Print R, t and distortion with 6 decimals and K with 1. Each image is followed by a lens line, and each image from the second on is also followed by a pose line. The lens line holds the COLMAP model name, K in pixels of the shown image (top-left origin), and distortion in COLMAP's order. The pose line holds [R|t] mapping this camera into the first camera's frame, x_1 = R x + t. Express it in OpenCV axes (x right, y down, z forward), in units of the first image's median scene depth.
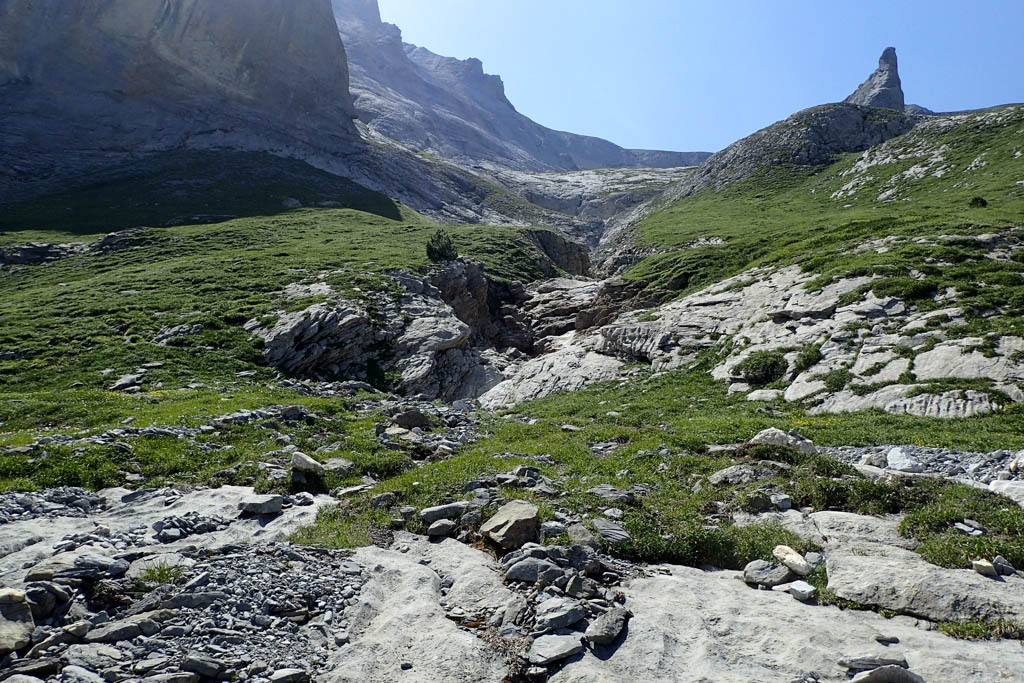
lens RADIAL K [[781.7, 0, 512.8], [0, 781.7, 328.2], [0, 0, 1]] dist [0.007731, 0.005432]
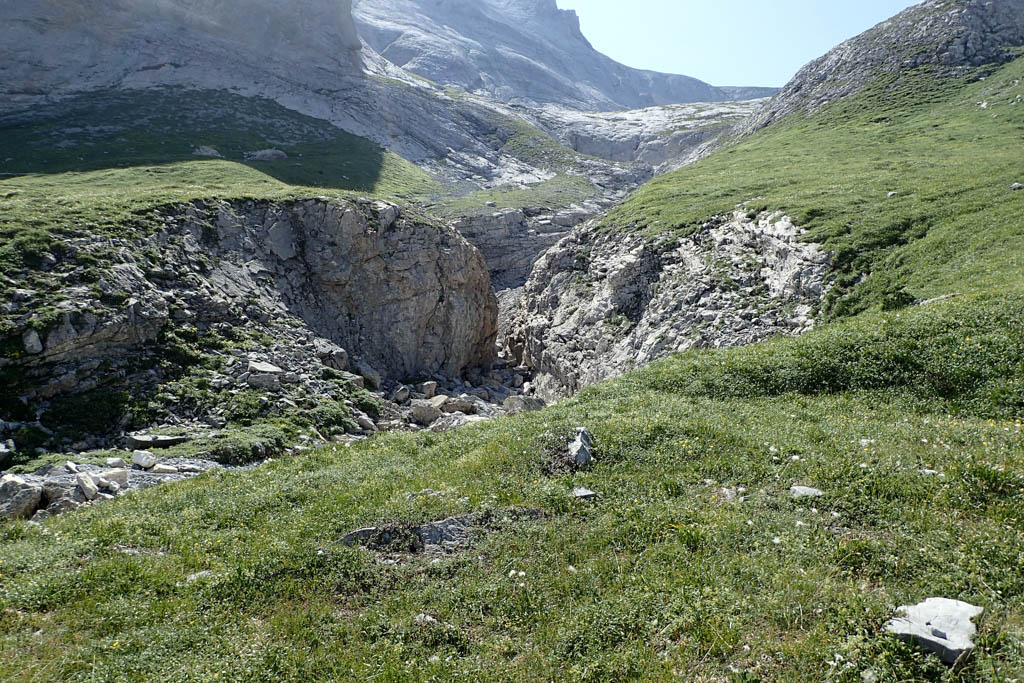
lens RADIAL K [[781.7, 0, 512.8], [0, 781.7, 328.2], [0, 0, 1]] dist [0.007731, 0.005432]
pose [[0.993405, -0.001114, -0.114652, 0.061622], [0.008293, 0.998032, 0.062156, -0.029068], [0.114357, -0.062697, 0.991459, 0.214763]]
